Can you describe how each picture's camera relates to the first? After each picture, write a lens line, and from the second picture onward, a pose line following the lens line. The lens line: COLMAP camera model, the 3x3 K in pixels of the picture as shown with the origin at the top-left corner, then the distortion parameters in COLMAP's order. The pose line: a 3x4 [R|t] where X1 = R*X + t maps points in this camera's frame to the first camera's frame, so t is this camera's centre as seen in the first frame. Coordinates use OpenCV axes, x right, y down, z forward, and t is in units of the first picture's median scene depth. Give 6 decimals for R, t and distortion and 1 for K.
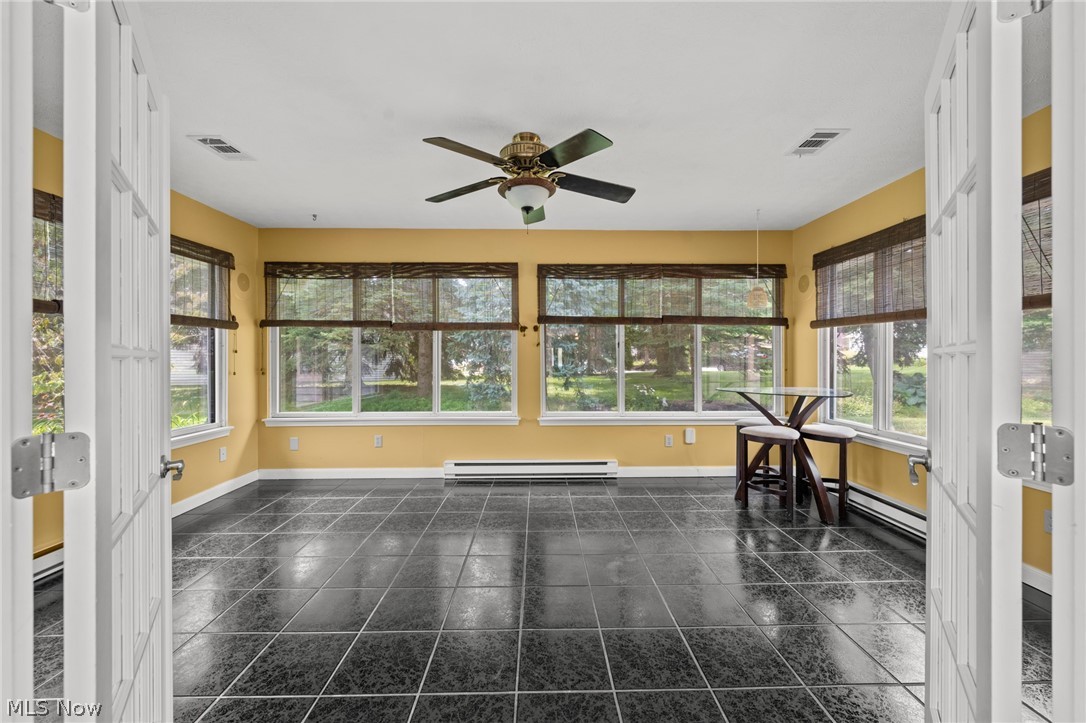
lens RADIAL K [[415.6, 0, 552.1], [0, 415.6, 355.9], [0, 0, 1]] dist [-0.003620, 0.000483]
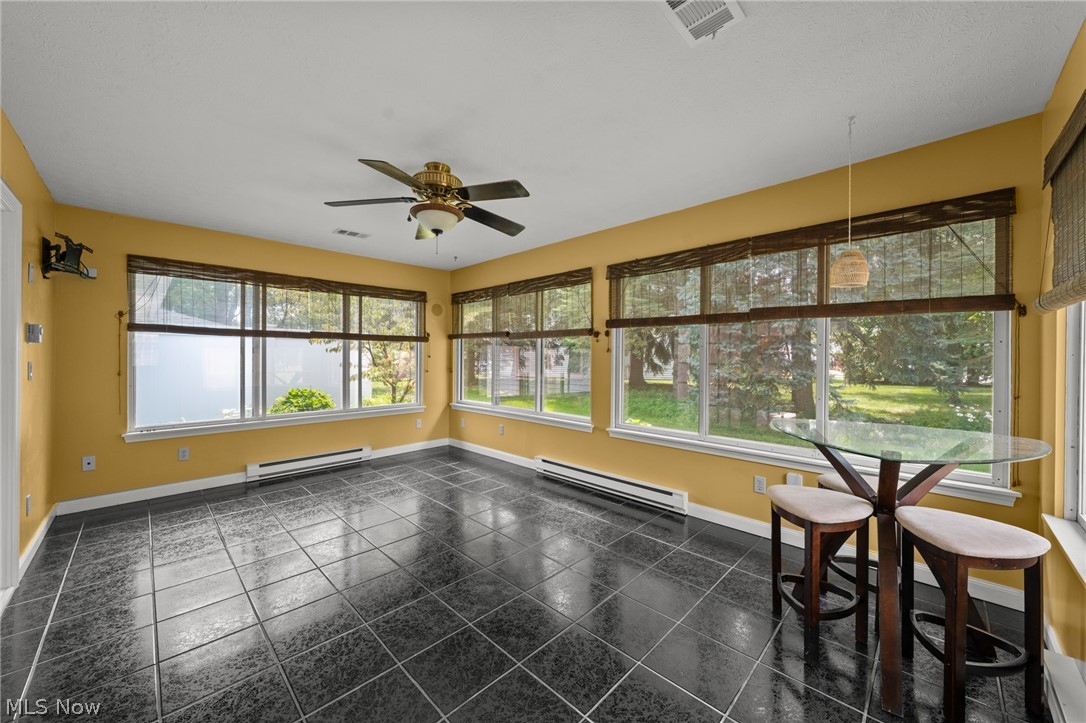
lens RADIAL K [[401.8, 0, 553.9], [0, 401.8, 360.1], [0, 0, 1]] dist [-0.002670, 0.000135]
pose [[0.700649, 0.011510, -0.713413, 0.531518], [-0.004378, 0.999920, 0.011832, -0.015829], [0.713492, -0.005167, 0.700644, 0.274475]]
